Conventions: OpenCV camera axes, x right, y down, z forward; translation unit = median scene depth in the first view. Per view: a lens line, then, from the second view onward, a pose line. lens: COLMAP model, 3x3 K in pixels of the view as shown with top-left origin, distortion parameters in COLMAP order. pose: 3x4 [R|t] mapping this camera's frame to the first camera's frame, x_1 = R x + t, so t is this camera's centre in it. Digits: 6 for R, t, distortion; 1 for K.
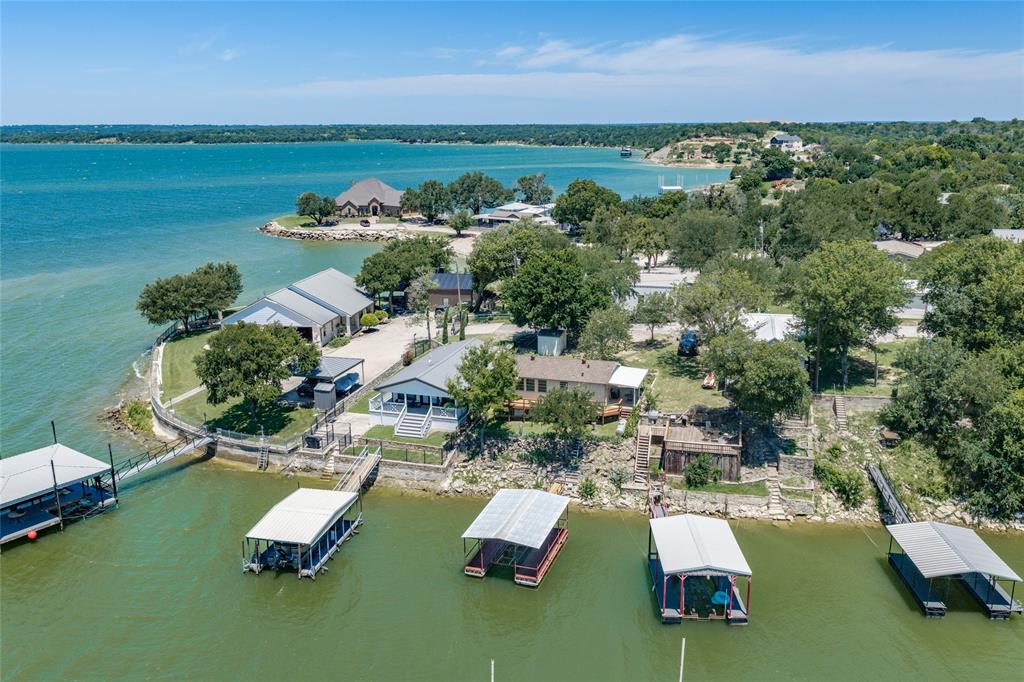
lens RADIAL K [[853.1, 0, 512.0], [0, 853.1, 341.0], [0, 0, 1]] dist [0.009949, -0.020889]
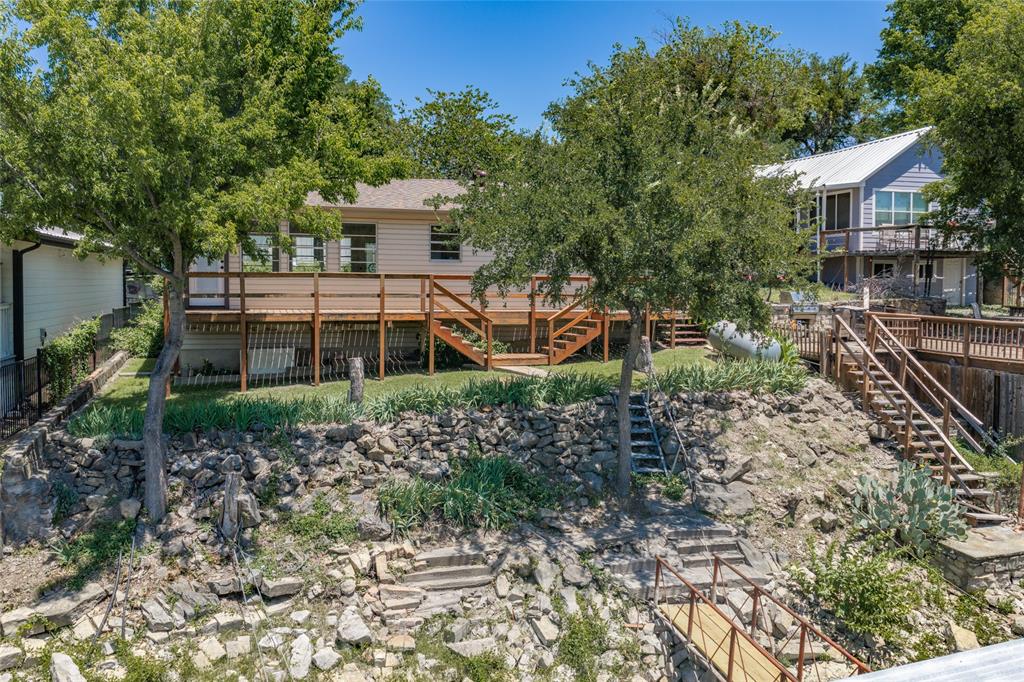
lens RADIAL K [[868.3, 0, 509.7], [0, 868.3, 325.7], [0, 0, 1]] dist [0.006866, -0.014712]
pose [[0.842861, -0.010646, 0.538026, -0.069582], [0.119130, 0.978689, -0.167261, 0.131547], [-0.524780, 0.205072, 0.826167, 0.825726]]
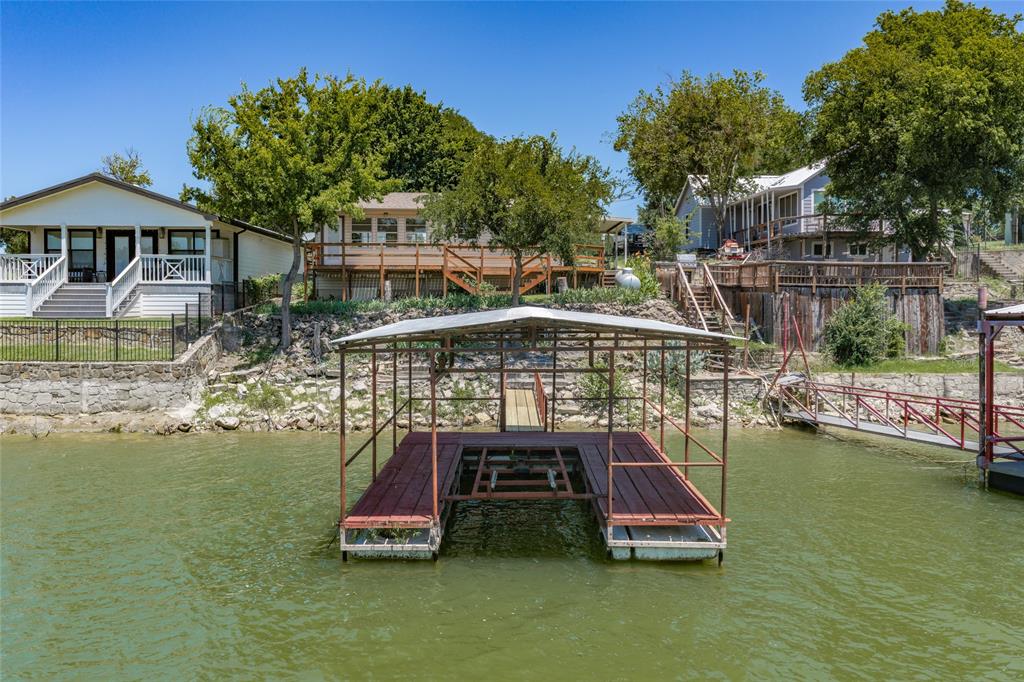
lens RADIAL K [[860.4, 0, 512.0], [0, 860.4, 341.0], [0, 0, 1]] dist [0.011389, -0.011048]
pose [[0.947806, -0.000138, 0.318846, -0.062508], [0.068190, 0.976951, -0.202280, 0.213307], [-0.311469, 0.213464, 0.925970, 0.631354]]
